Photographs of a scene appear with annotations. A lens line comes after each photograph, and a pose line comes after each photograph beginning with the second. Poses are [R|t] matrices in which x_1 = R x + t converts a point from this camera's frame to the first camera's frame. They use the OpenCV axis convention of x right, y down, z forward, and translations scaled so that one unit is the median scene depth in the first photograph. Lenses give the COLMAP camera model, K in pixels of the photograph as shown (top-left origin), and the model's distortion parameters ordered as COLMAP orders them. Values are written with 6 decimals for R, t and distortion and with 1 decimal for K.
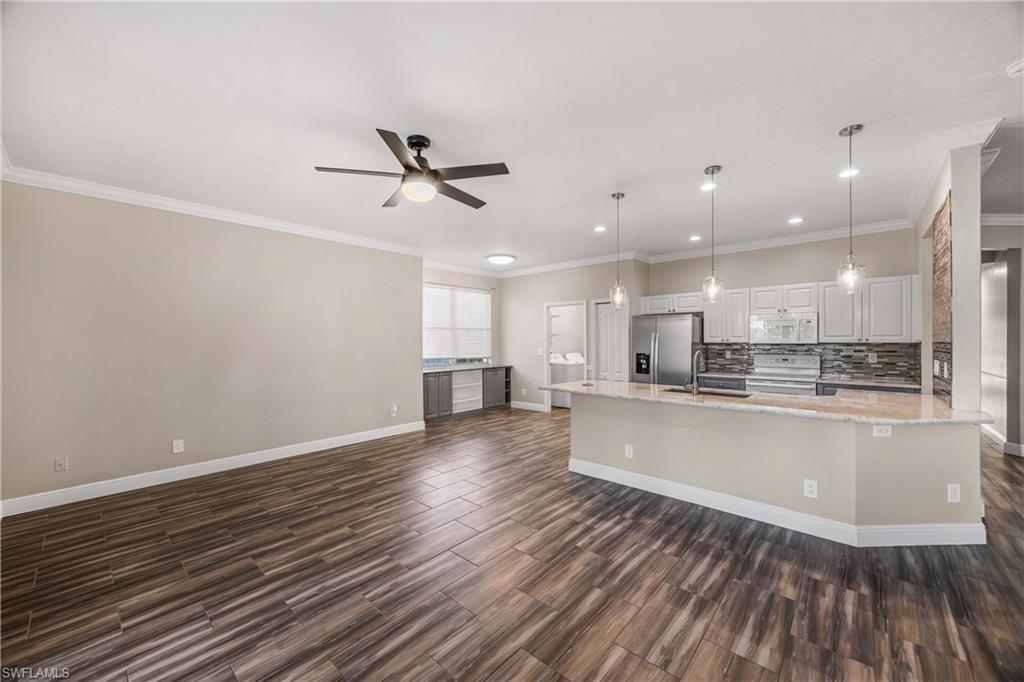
lens RADIAL K [[390.3, 0, 520.9], [0, 390.3, 345.1], [0, 0, 1]] dist [-0.003306, 0.000588]
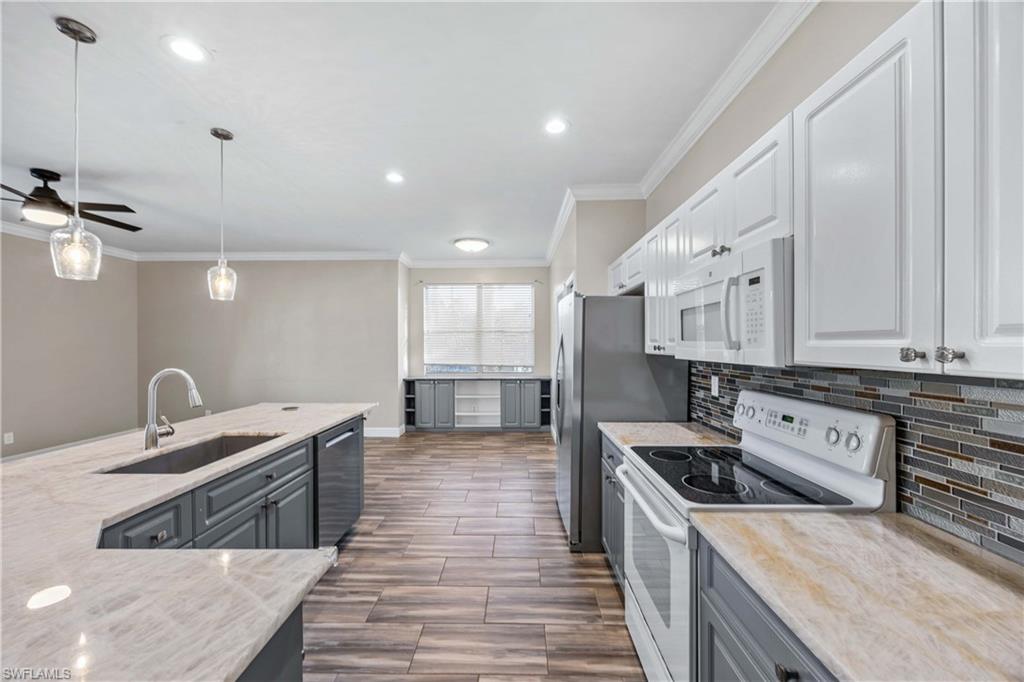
lens RADIAL K [[390.3, 0, 513.5], [0, 390.3, 345.3], [0, 0, 1]] dist [-0.003306, 0.000588]
pose [[0.651324, 0.004922, -0.758784, 0.915842], [-0.013179, 0.999901, -0.004826, -0.015728], [0.758686, 0.013144, 0.651324, 0.784432]]
